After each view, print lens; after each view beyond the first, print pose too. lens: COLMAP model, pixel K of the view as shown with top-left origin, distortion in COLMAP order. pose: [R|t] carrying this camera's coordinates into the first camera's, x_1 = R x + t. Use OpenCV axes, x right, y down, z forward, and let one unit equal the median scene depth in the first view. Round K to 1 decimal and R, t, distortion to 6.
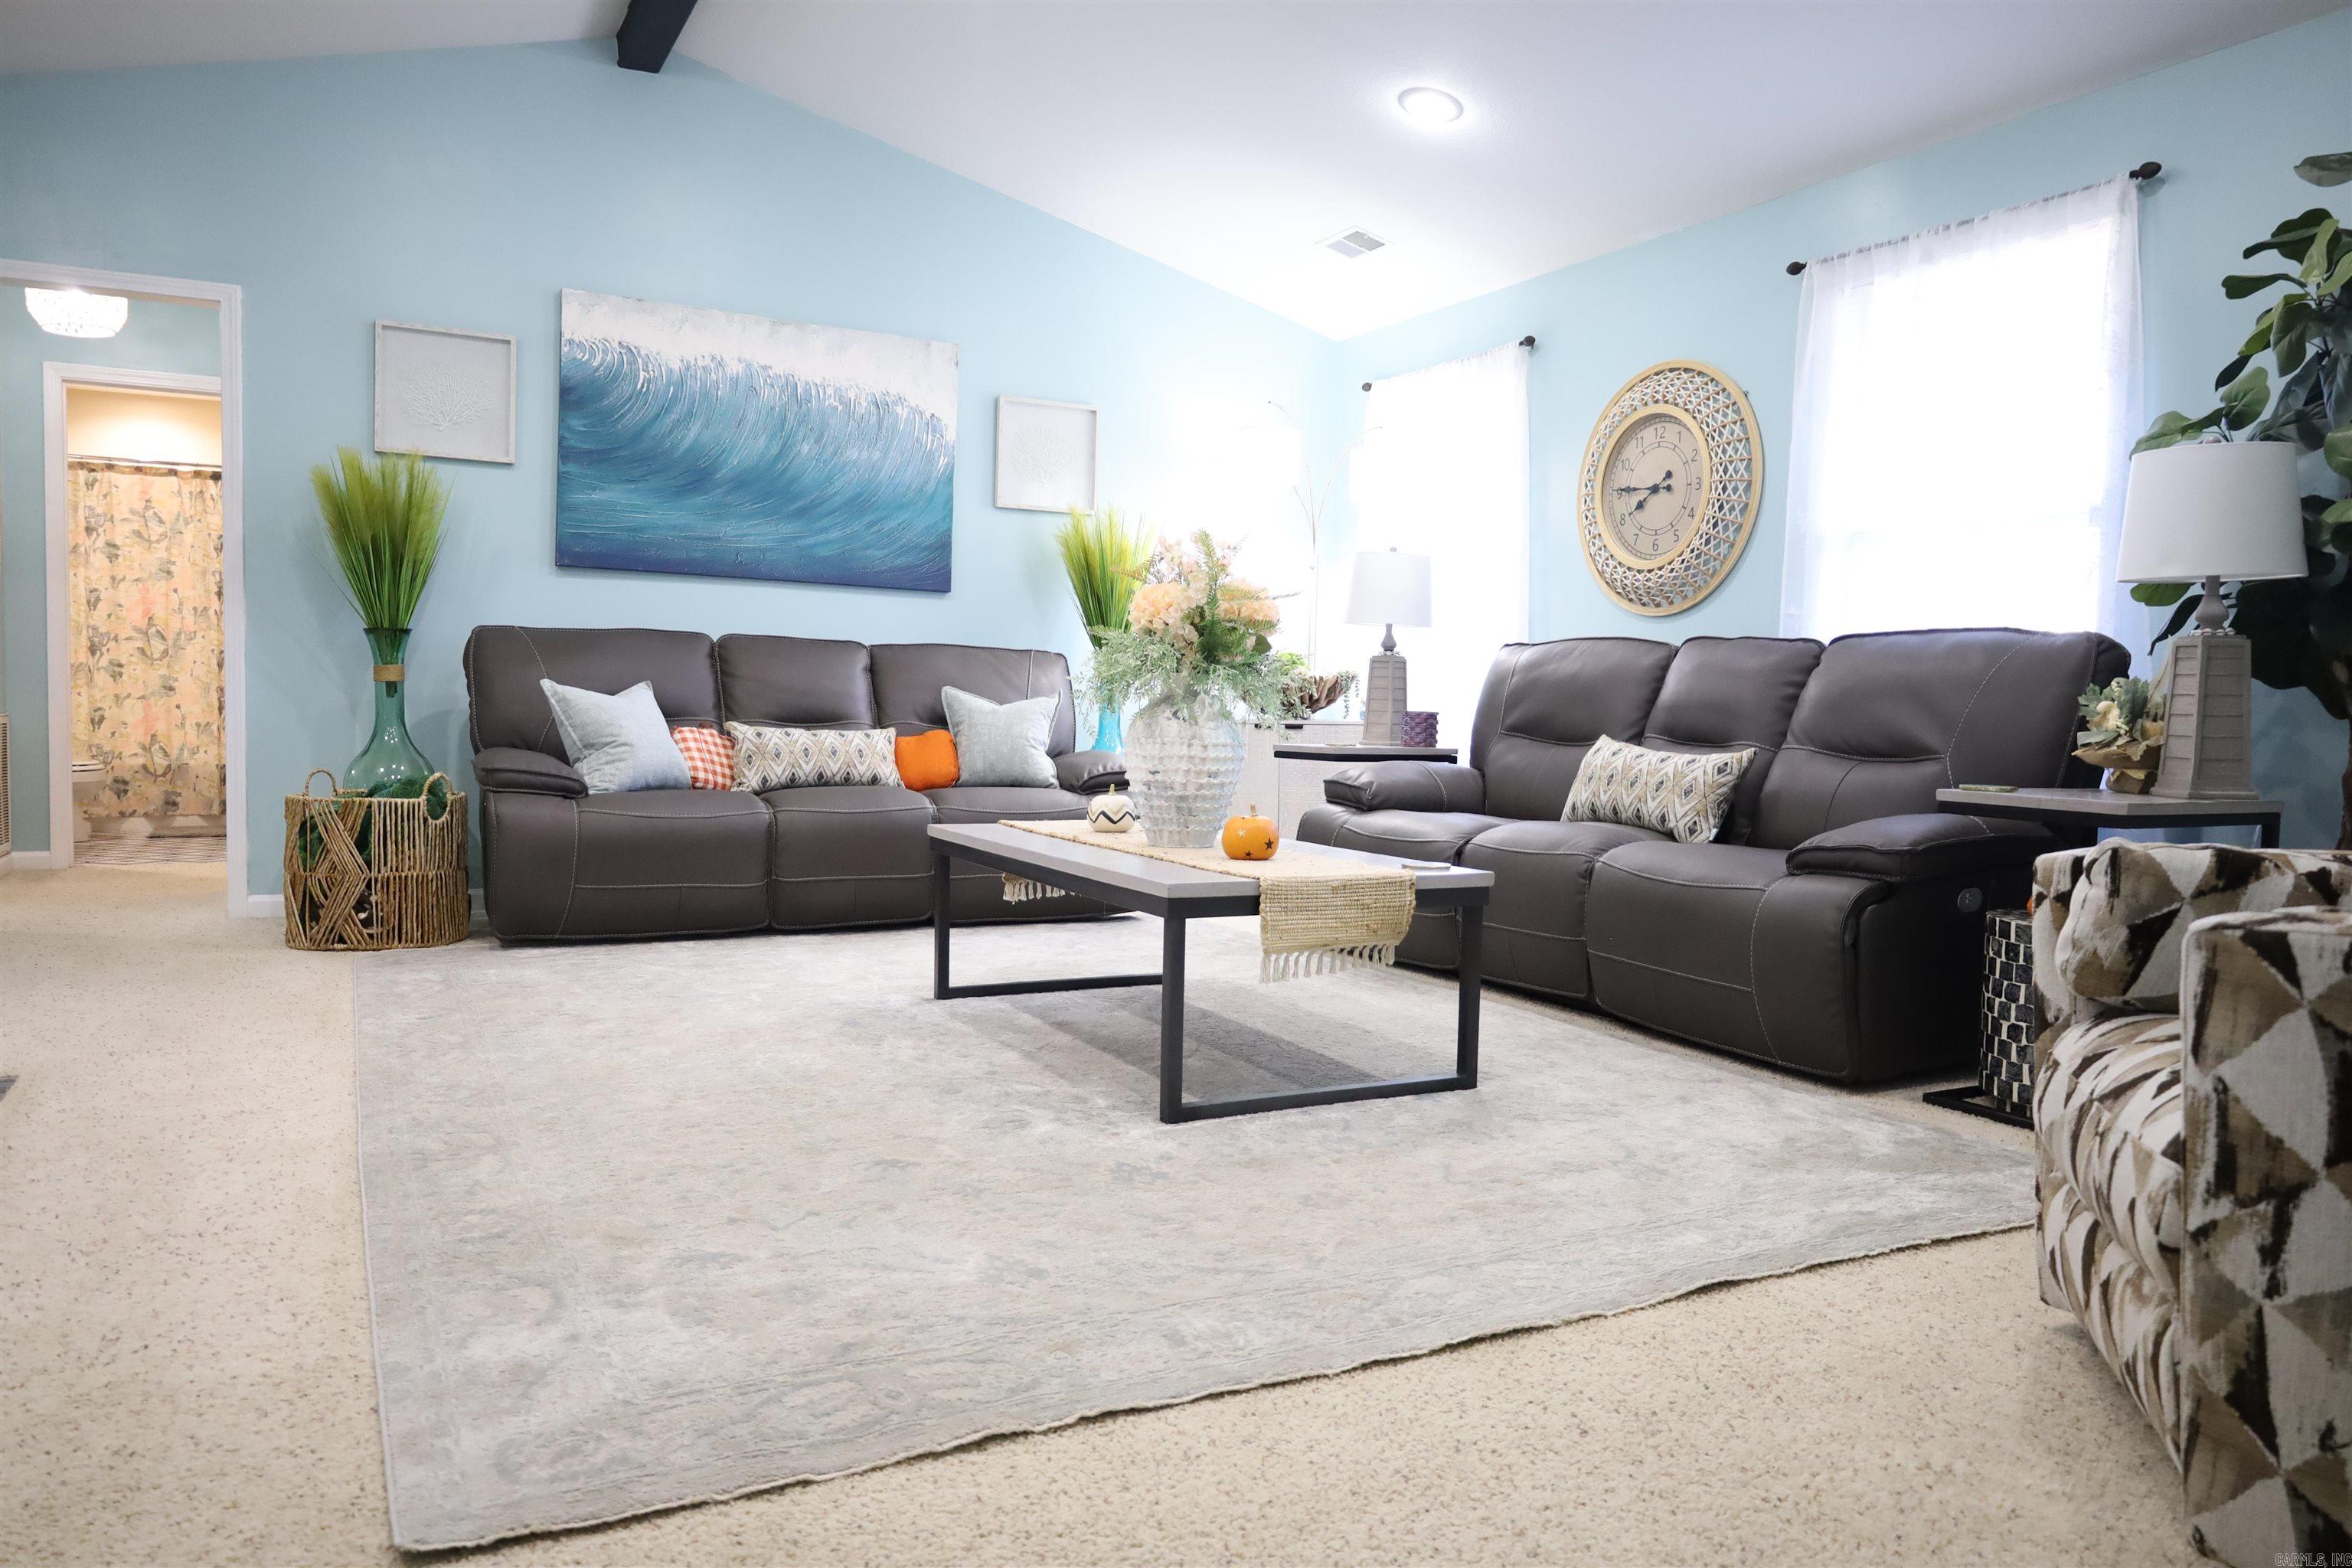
lens RADIAL K [[1640.2, 0, 1176.0], [0, 1640.2, 784.0], [0, 0, 1]] dist [-0.006365, 0.005275]
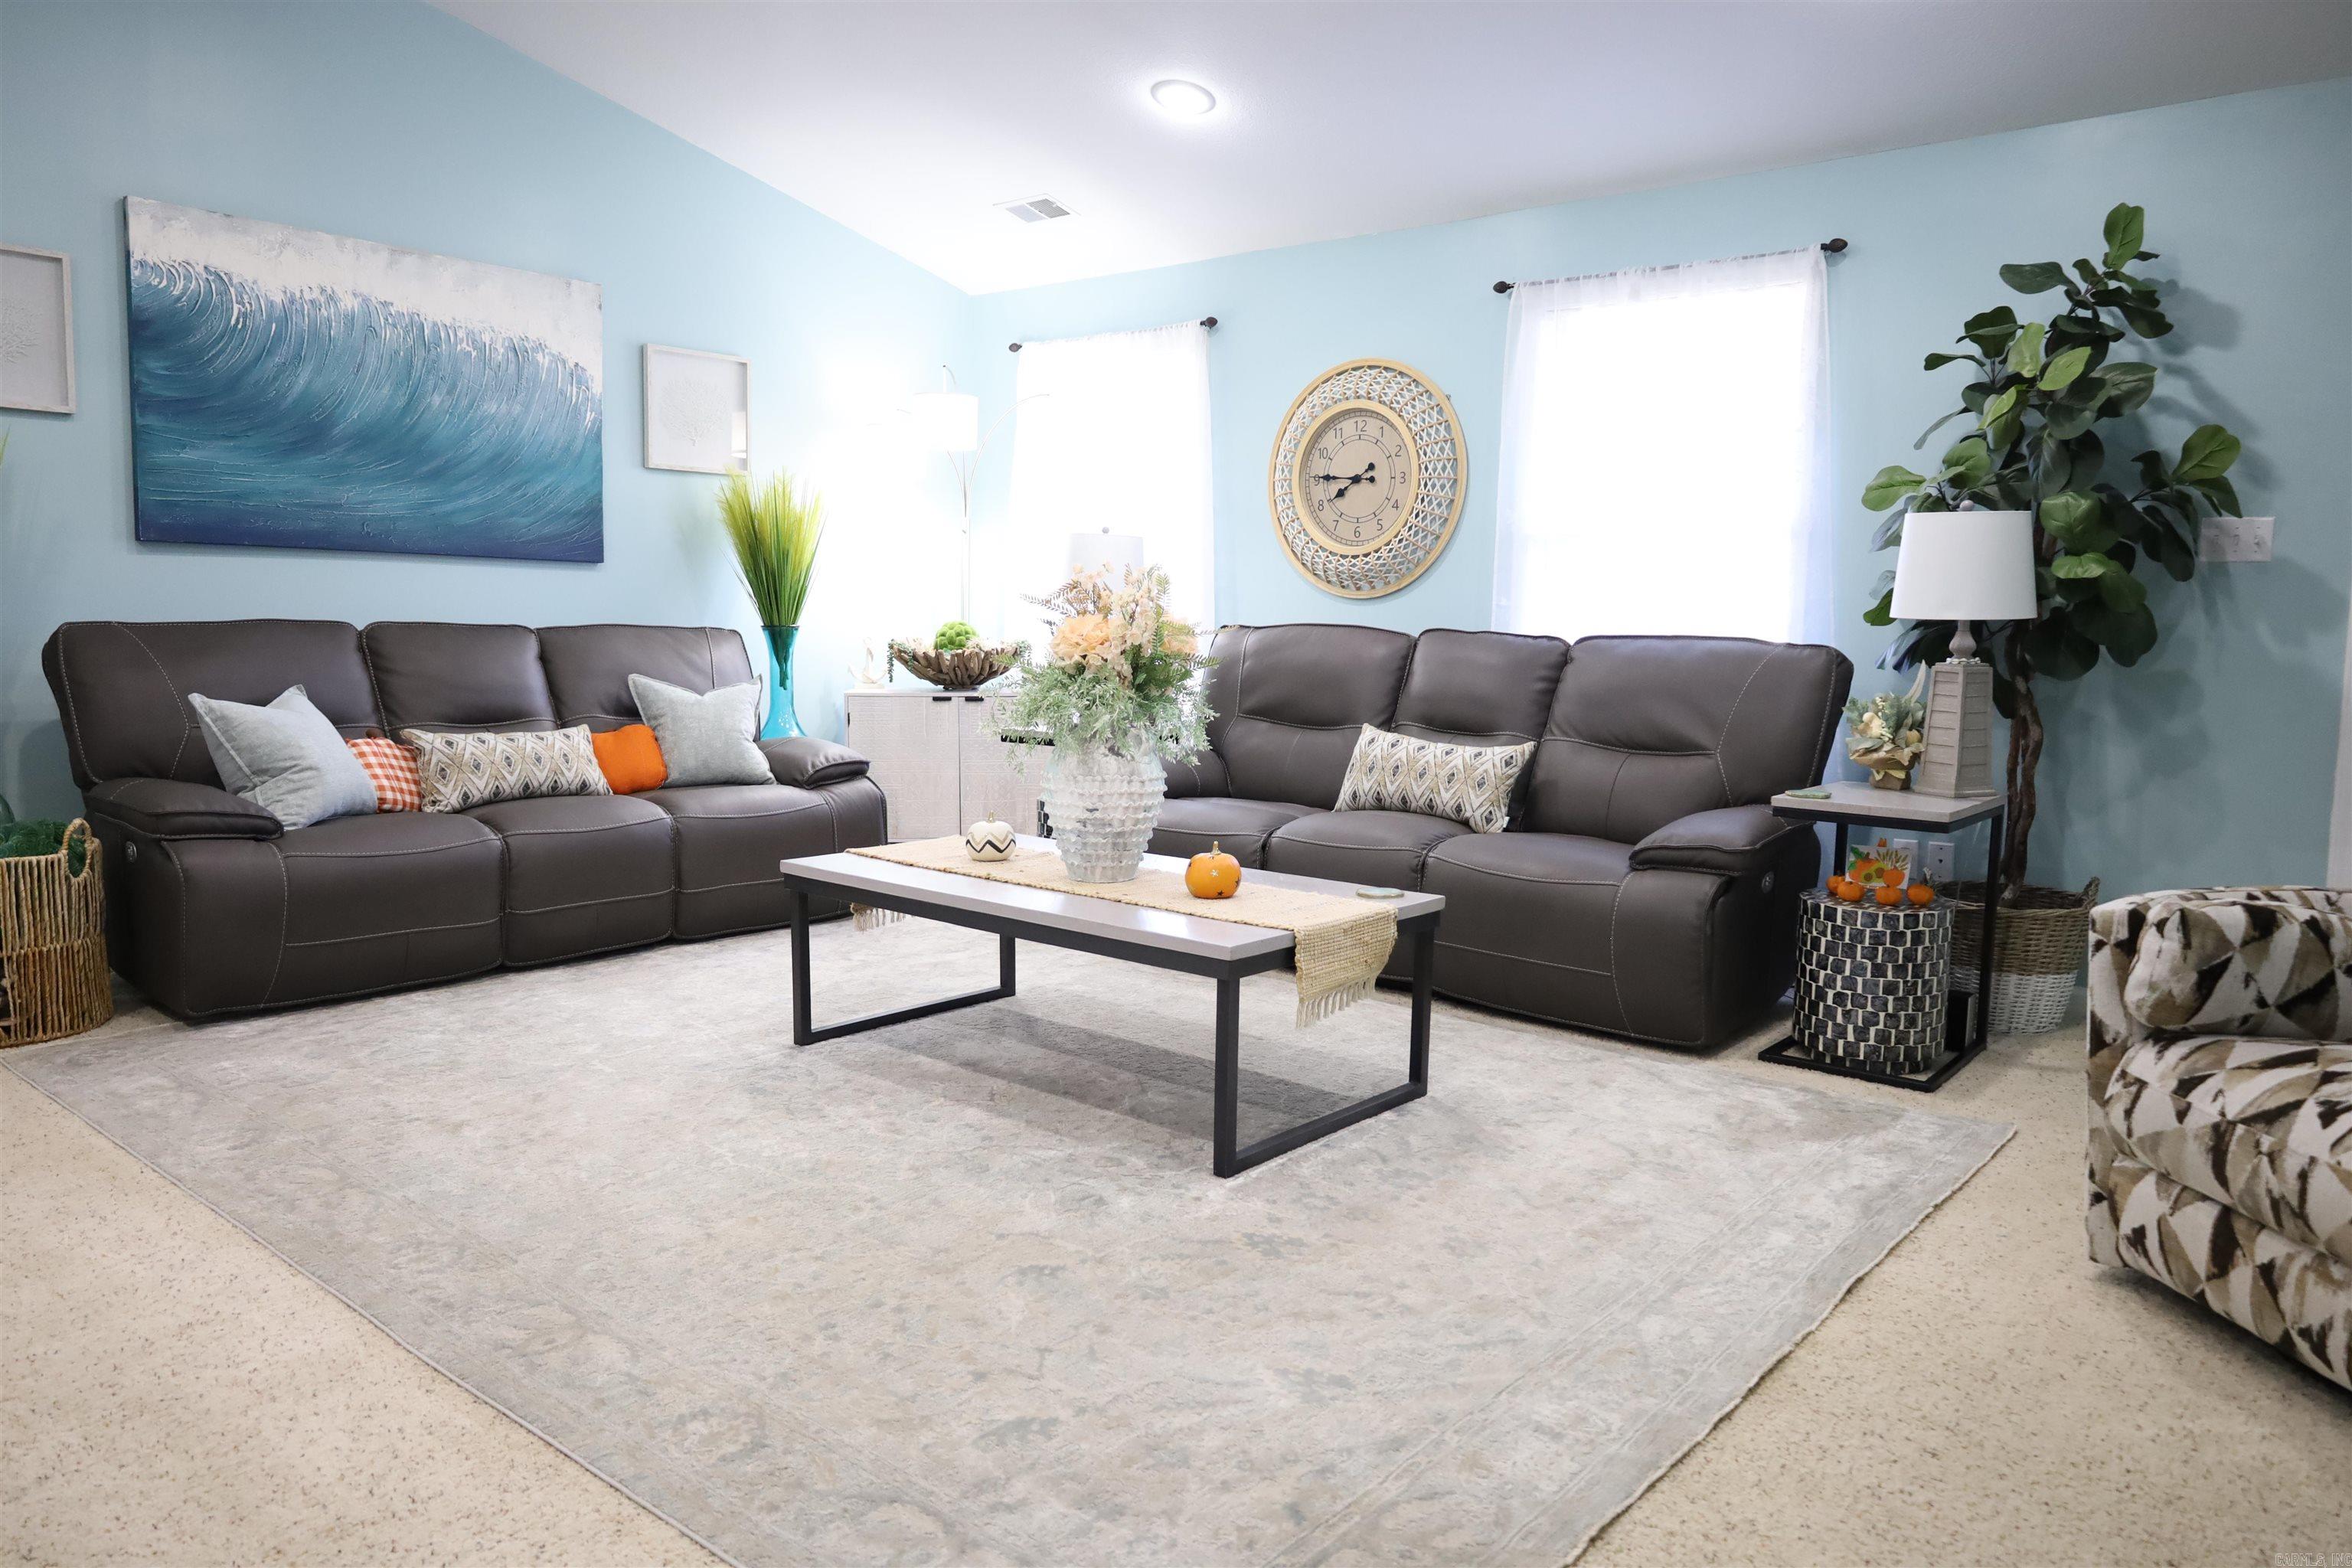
lens RADIAL K [[1640.2, 0, 1176.0], [0, 1640.2, 784.0], [0, 0, 1]] dist [-0.006365, 0.005275]
pose [[0.927130, -0.050175, 0.371365, -0.266091], [0.025793, 0.997190, 0.070338, -0.072459], [-0.373851, -0.055634, 0.925819, 0.055890]]
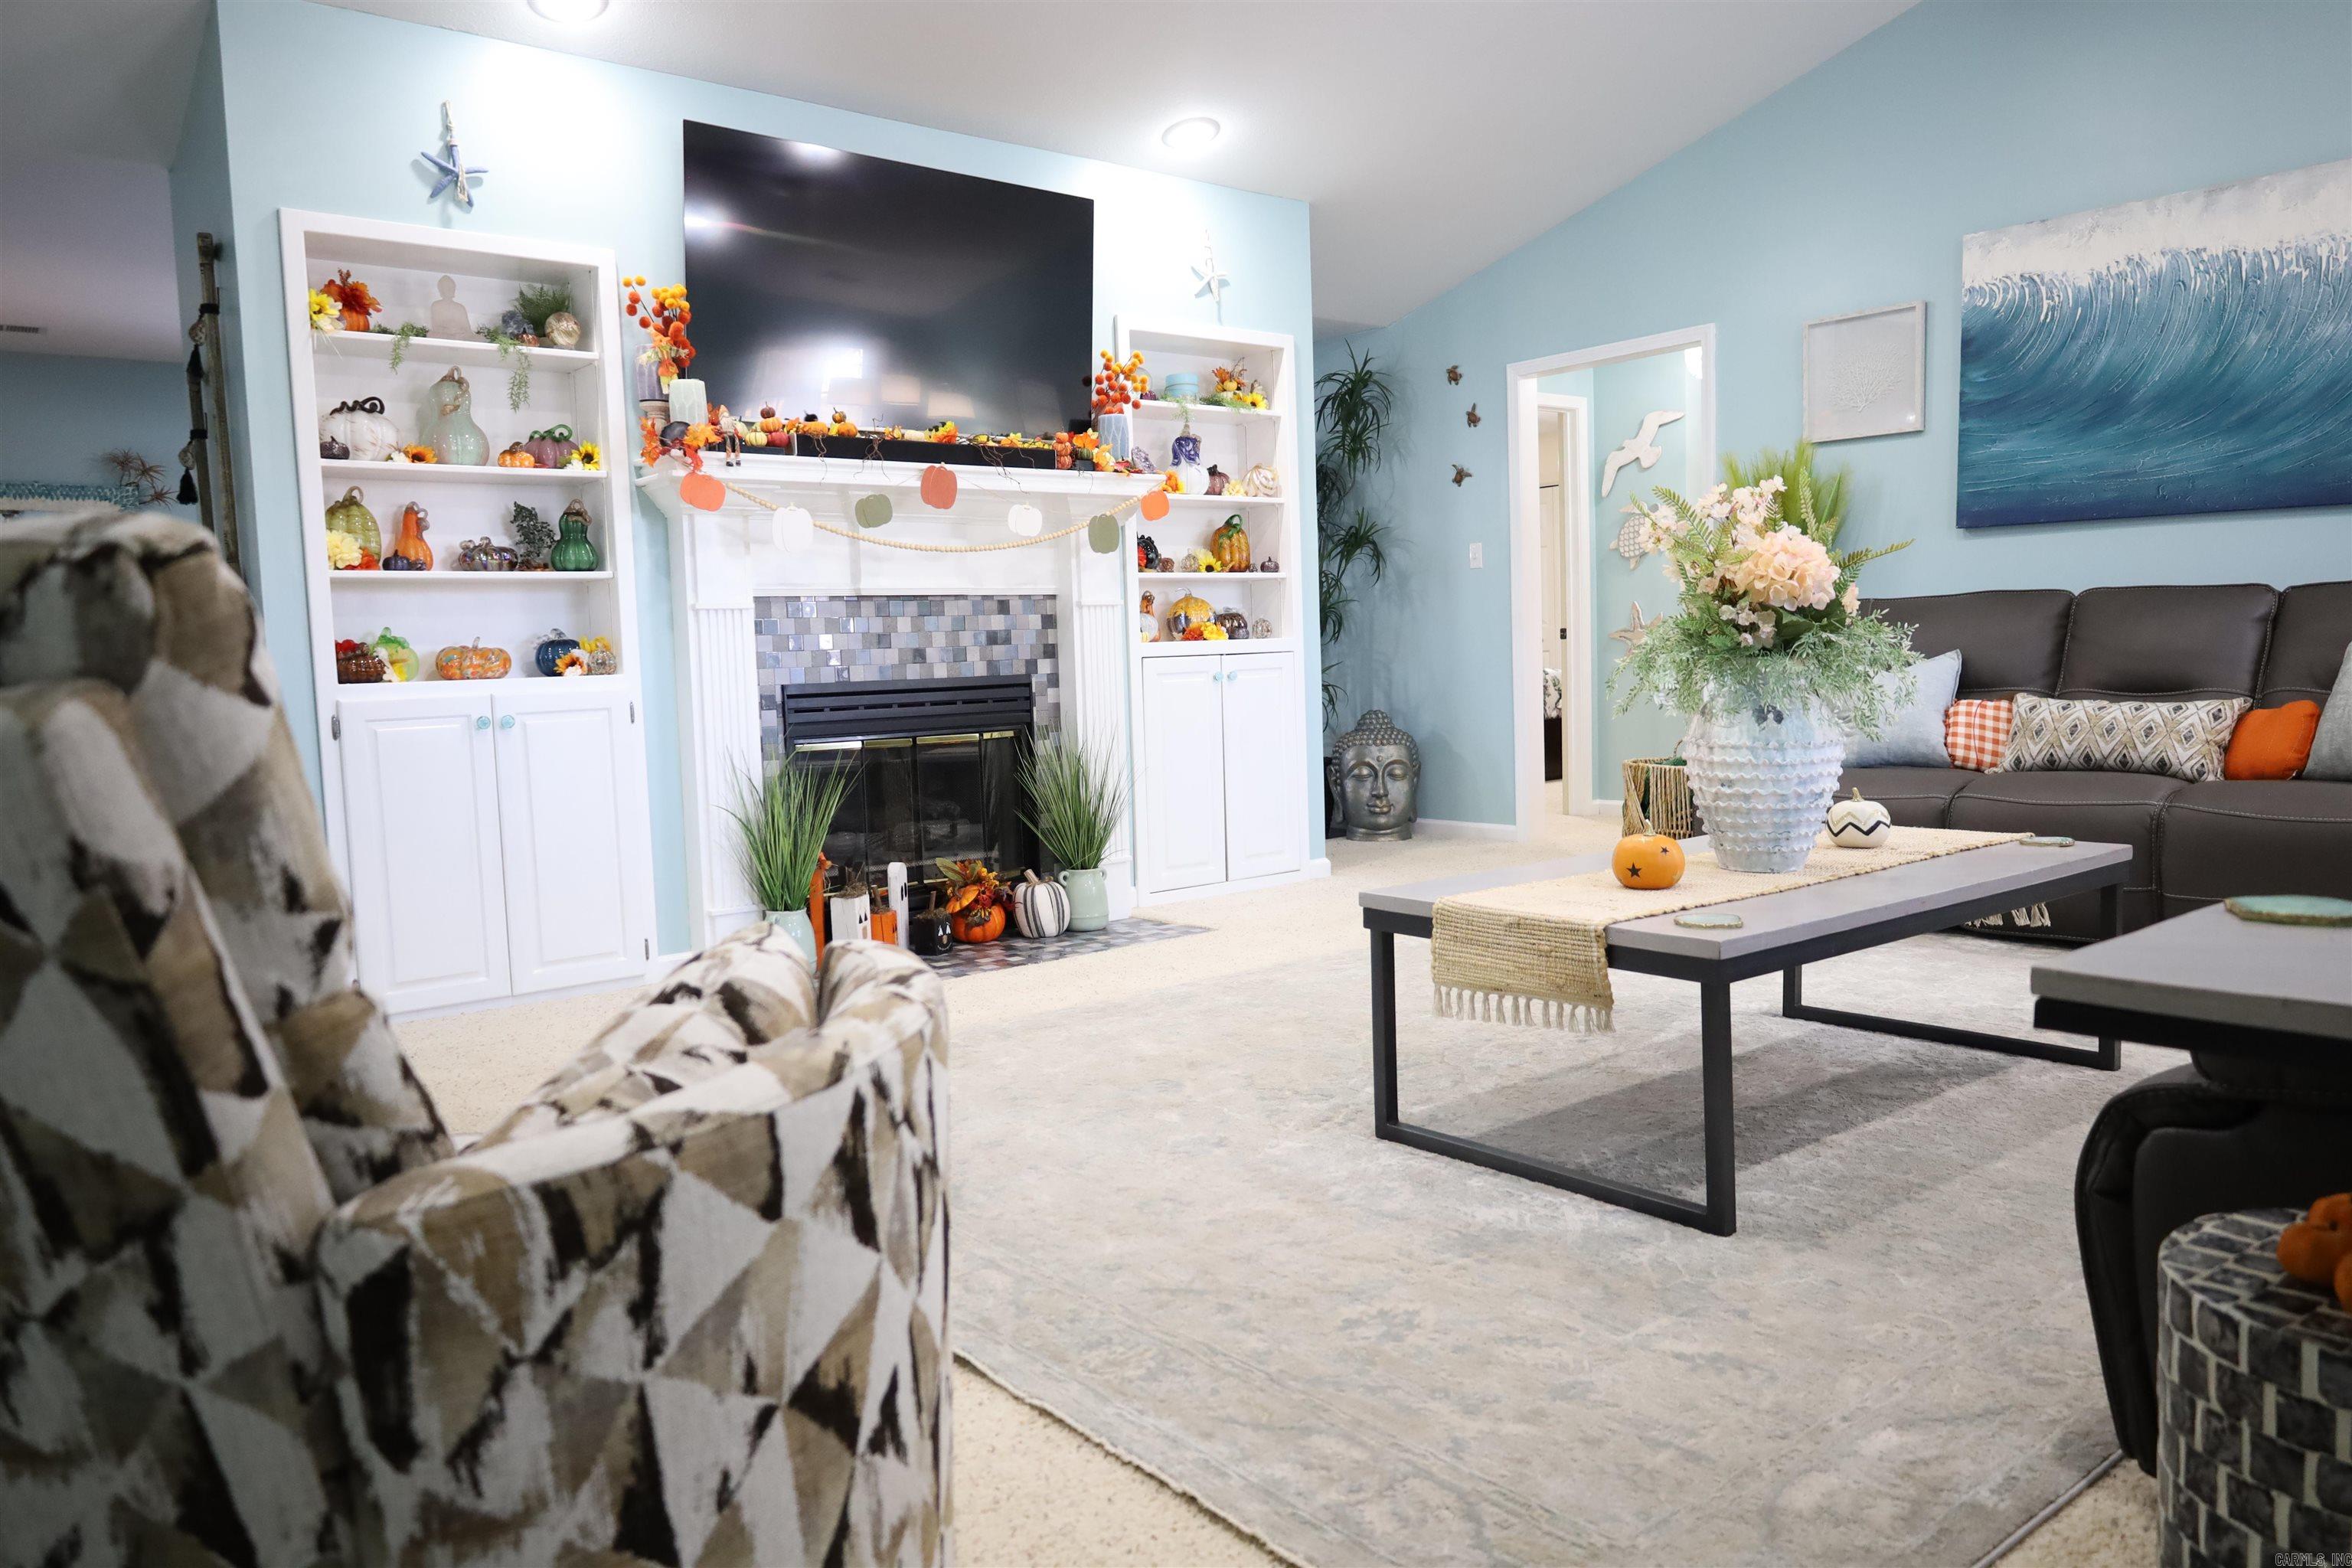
lens RADIAL K [[1632.3, 0, 1176.0], [0, 1632.3, 784.0], [0, 0, 1]] dist [0.013937, -0.022026]
pose [[0.200573, 0.050701, -0.978366, 0.610909], [-0.010250, 0.998714, 0.049654, -0.034086], [0.979625, 0.000069, 0.200835, 0.457442]]
